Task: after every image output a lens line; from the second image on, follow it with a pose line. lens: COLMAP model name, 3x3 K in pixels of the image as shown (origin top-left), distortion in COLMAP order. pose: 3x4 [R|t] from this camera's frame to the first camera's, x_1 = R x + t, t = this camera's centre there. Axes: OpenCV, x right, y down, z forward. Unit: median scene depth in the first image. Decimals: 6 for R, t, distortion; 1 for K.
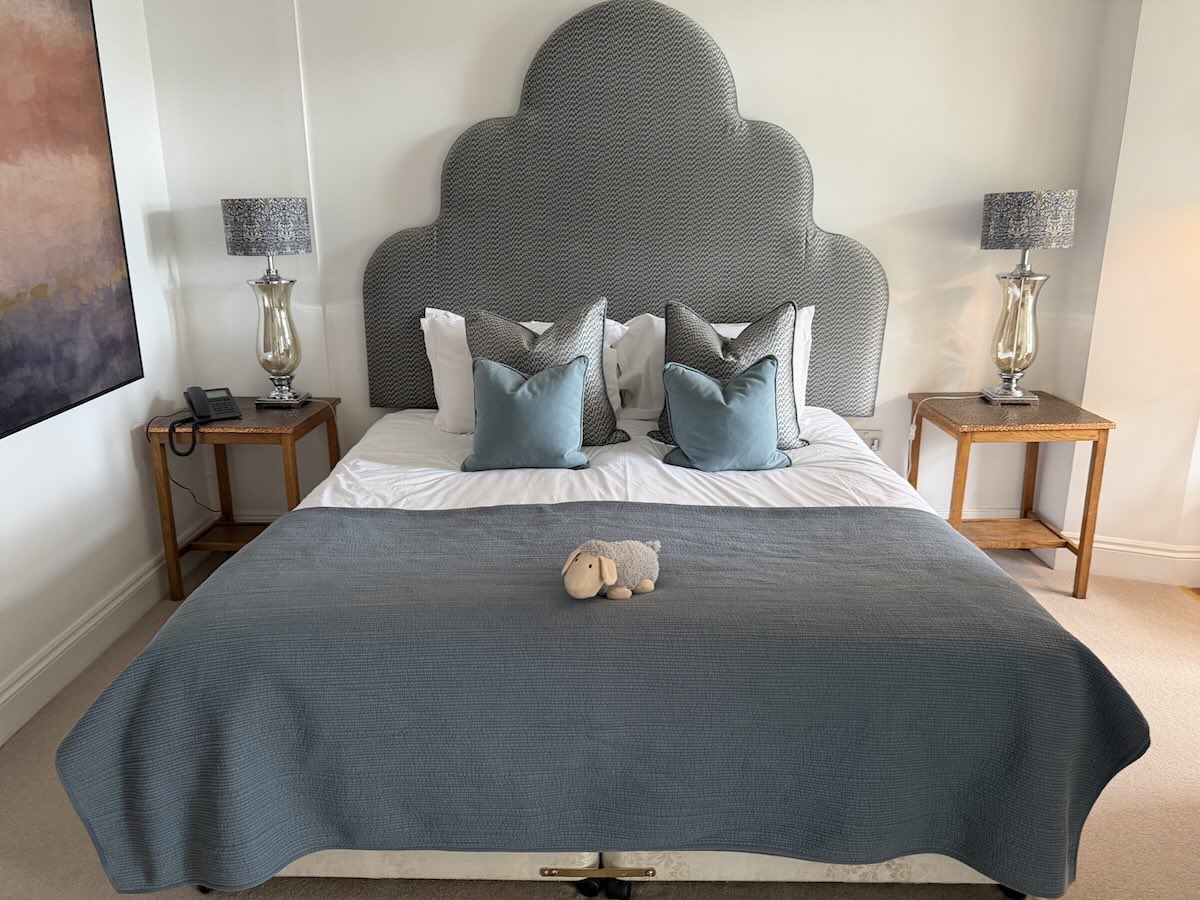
lens RADIAL K [[906.5, 0, 597.8], [0, 906.5, 450.0], [0, 0, 1]] dist [0.041239, 0.000129]
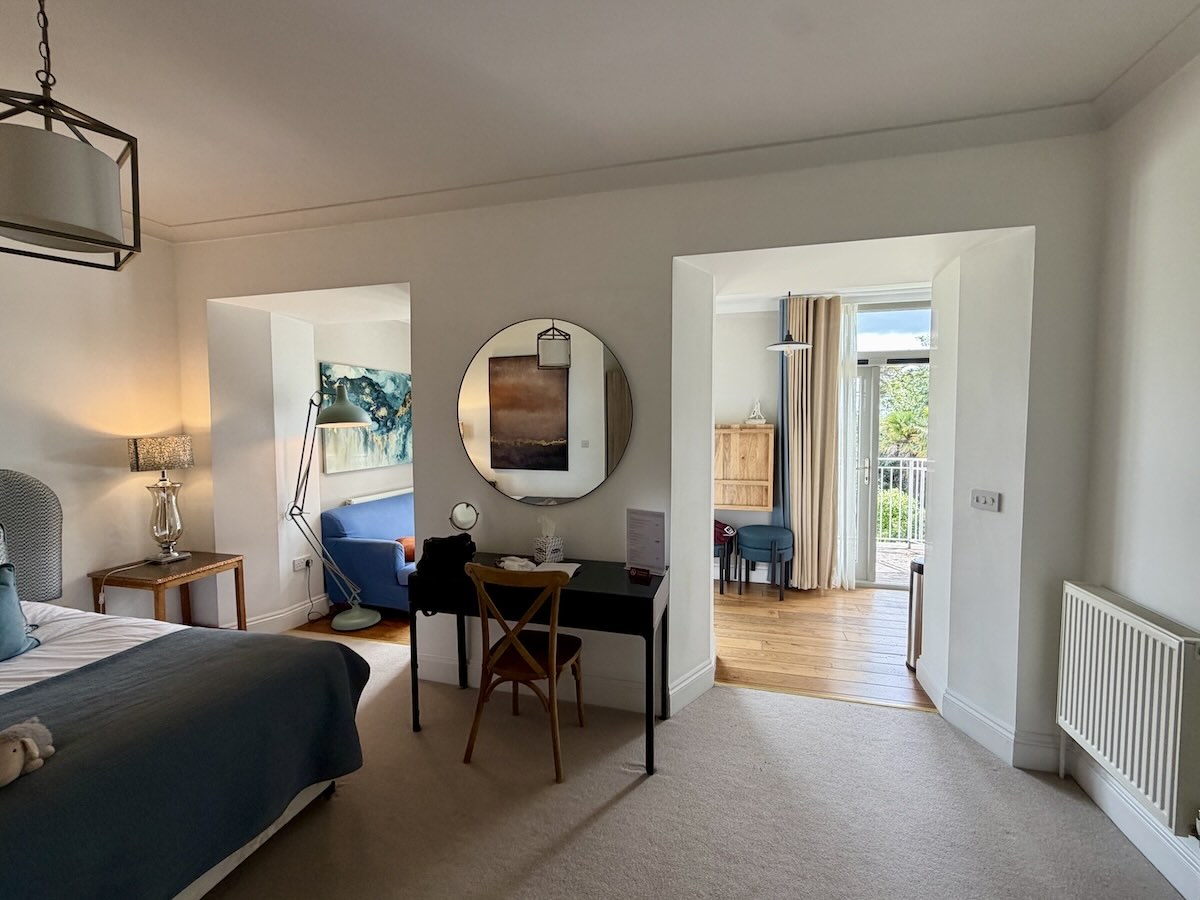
lens RADIAL K [[521.0, 0, 598.5], [0, 521.0, 452.0], [0, 0, 1]] dist [0.001561, 0.000384]
pose [[0.241380, -0.044717, 0.969400, -0.304429], [0.266019, 0.963722, -0.021784, -0.019377], [-0.933257, 0.263137, 0.244519, 0.014211]]
